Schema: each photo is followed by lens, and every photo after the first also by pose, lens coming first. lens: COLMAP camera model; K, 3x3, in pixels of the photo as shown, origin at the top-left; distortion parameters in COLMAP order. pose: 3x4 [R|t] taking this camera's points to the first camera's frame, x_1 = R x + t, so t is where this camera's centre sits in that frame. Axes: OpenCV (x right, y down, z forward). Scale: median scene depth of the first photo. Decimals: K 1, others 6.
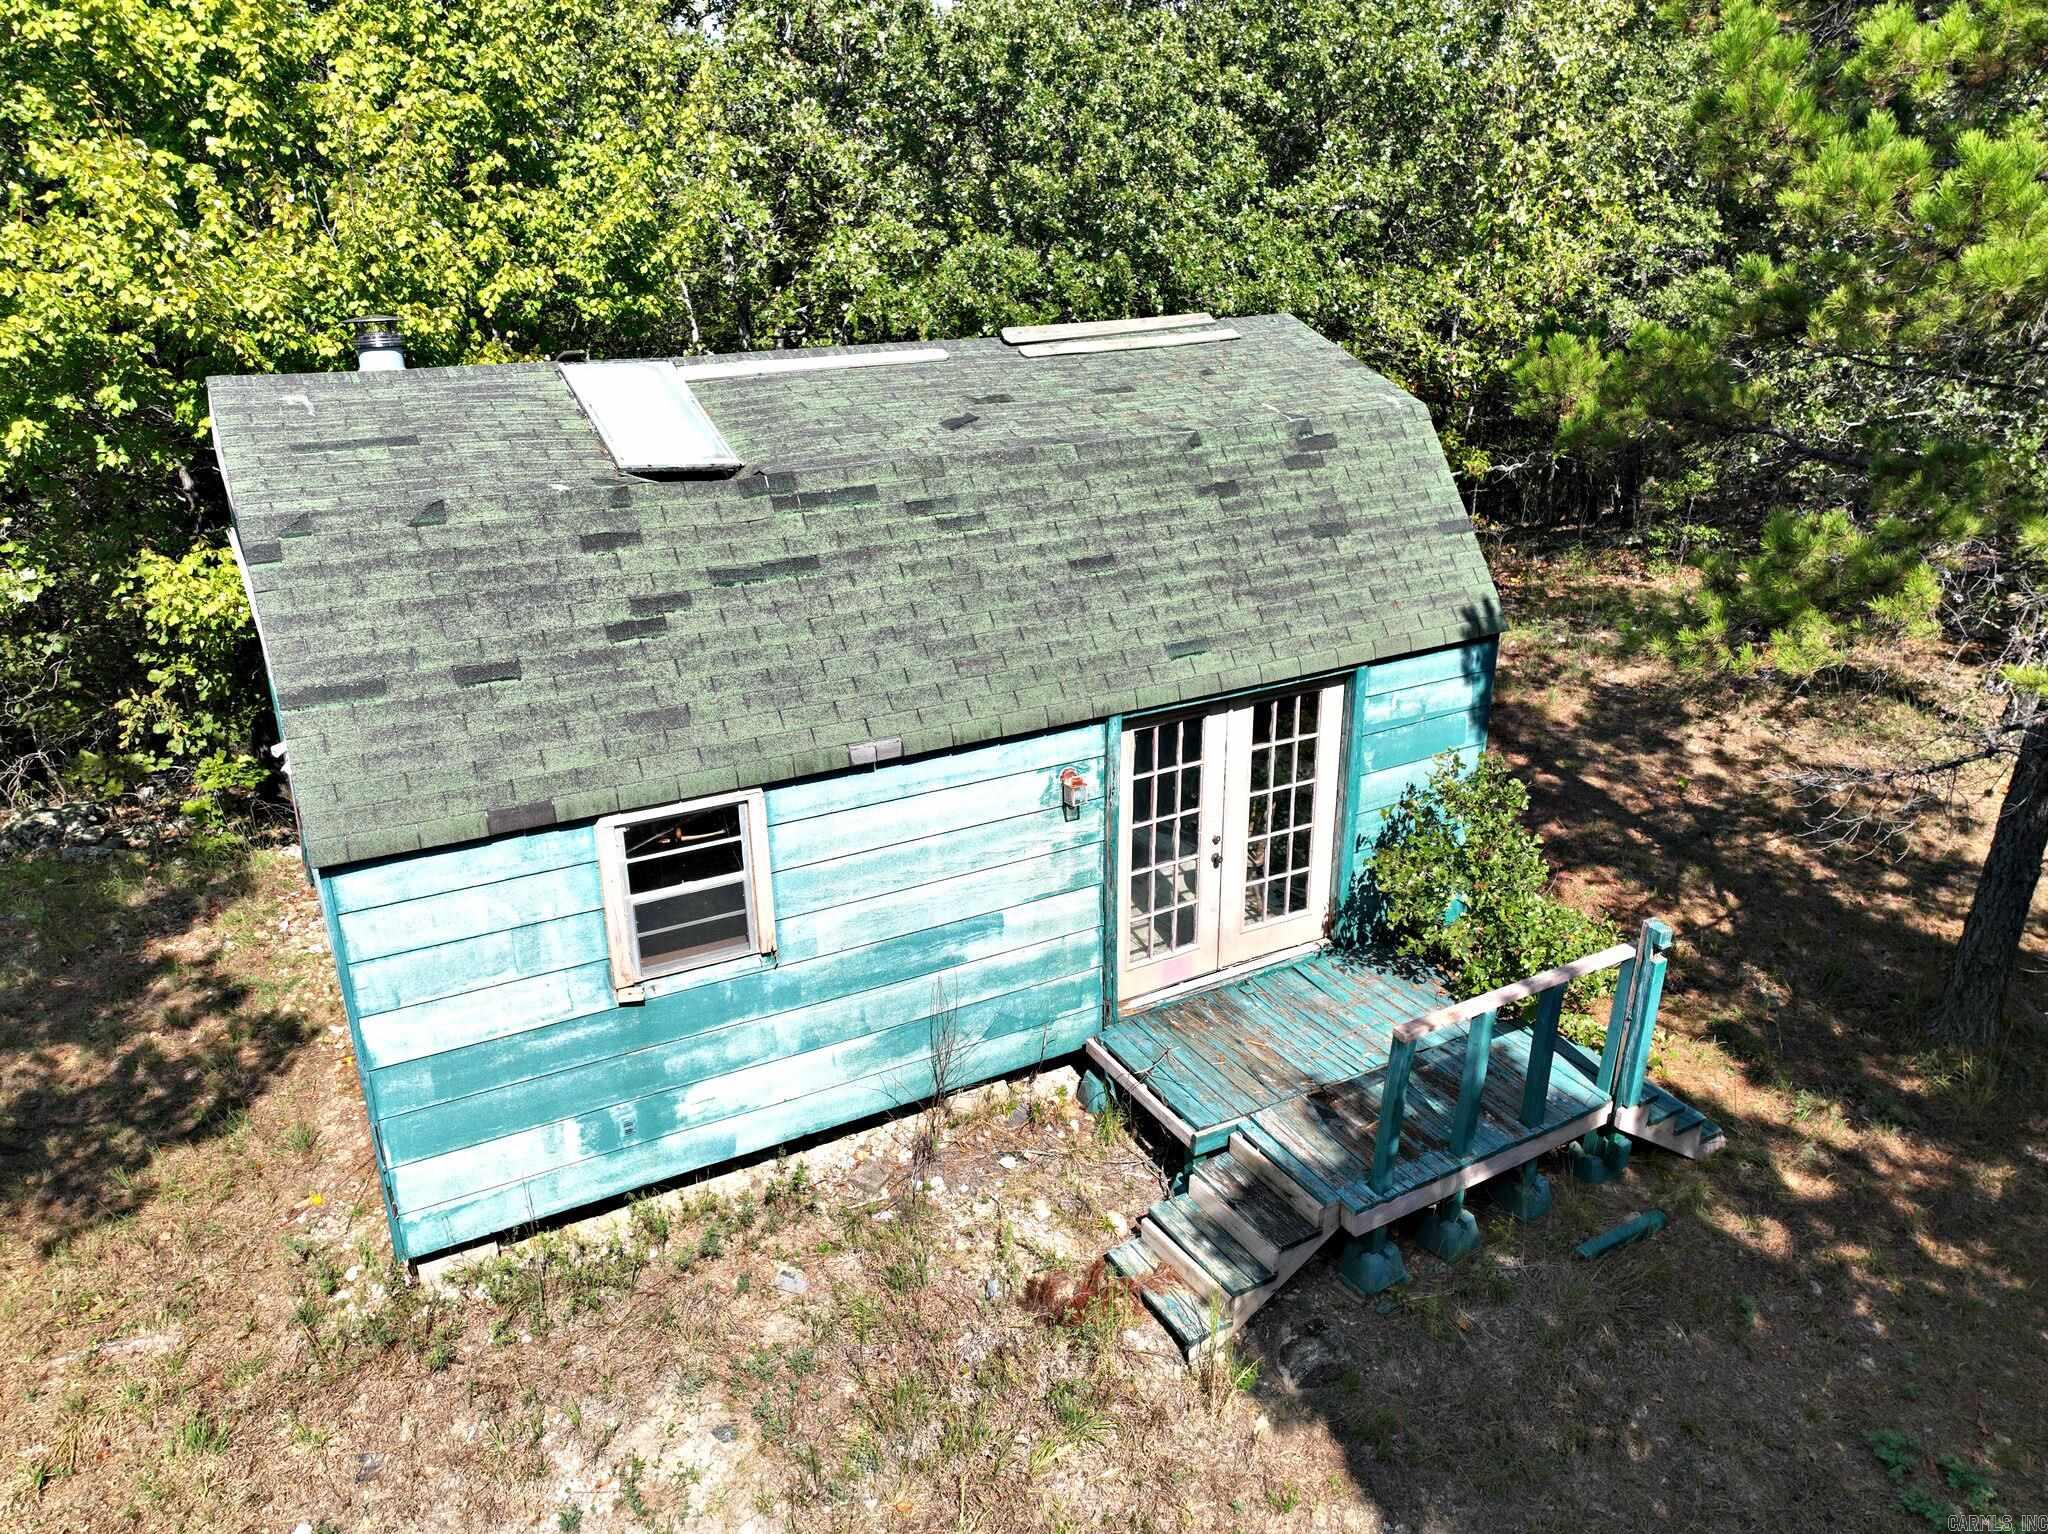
lens RADIAL K [[1455.9, 0, 1024.0], [0, 1455.9, 767.0], [0, 0, 1]] dist [0.026984, -0.001477]
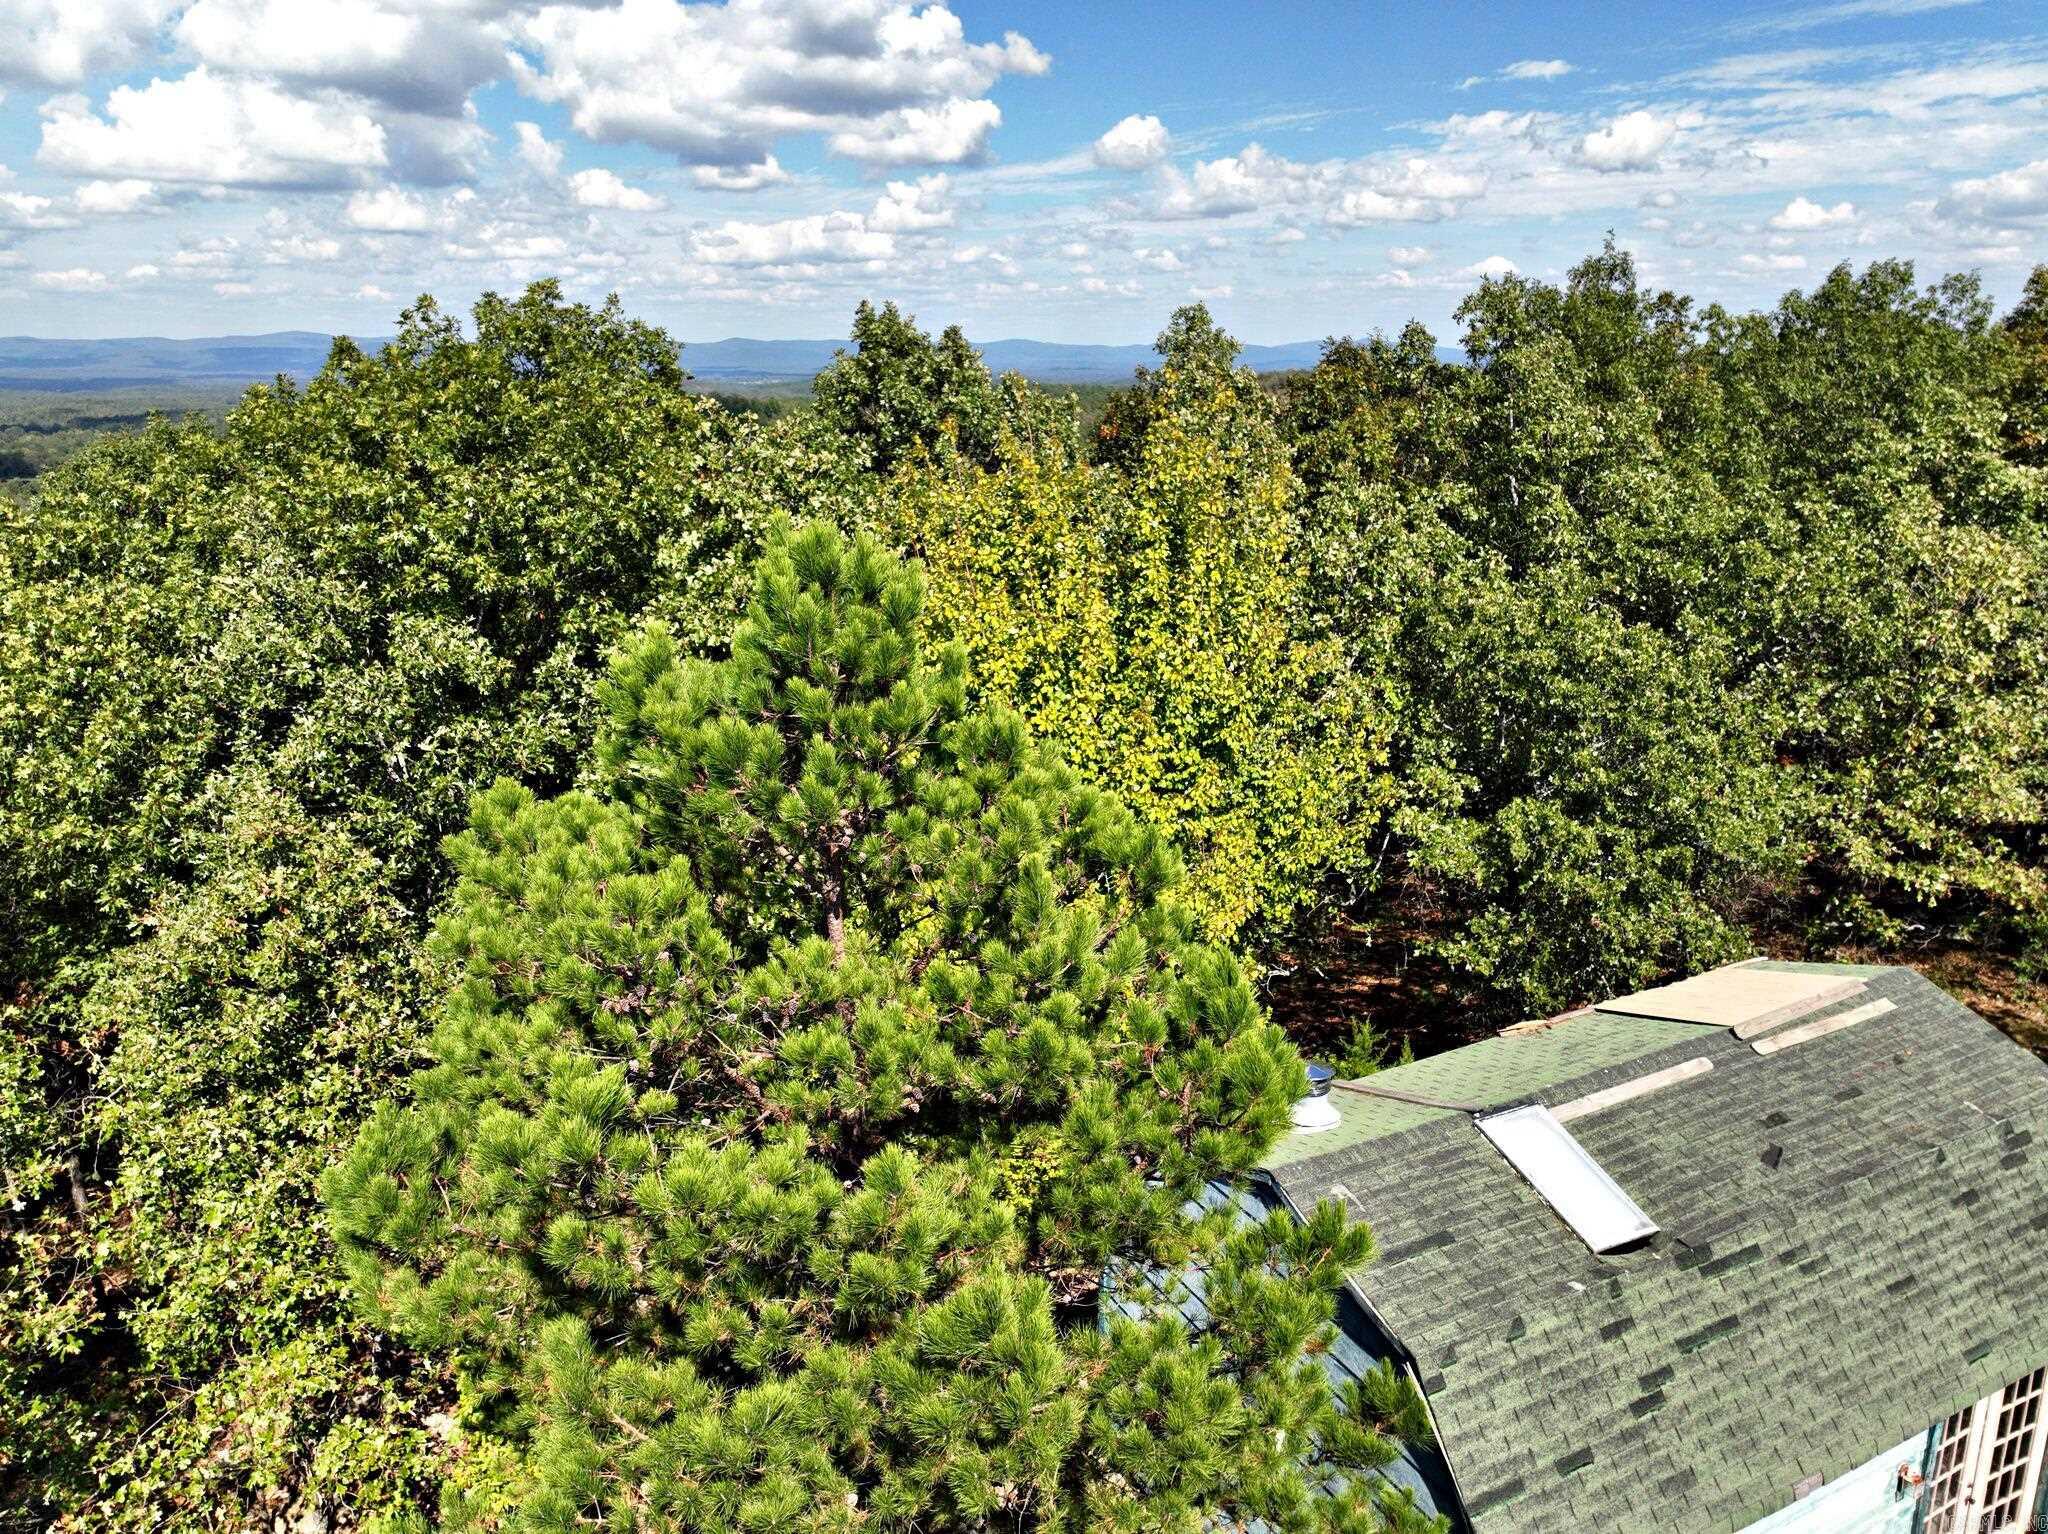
lens RADIAL K [[1454.4, 0, 1024.0], [0, 1454.4, 767.0], [0, 0, 1]] dist [-0.035715, 0.056326]
pose [[0.999183, 0.007305, -0.039760, -0.687502], [-0.011017, 0.995516, -0.093948, -0.474582], [0.038895, 0.094309, 0.994783, -0.336008]]
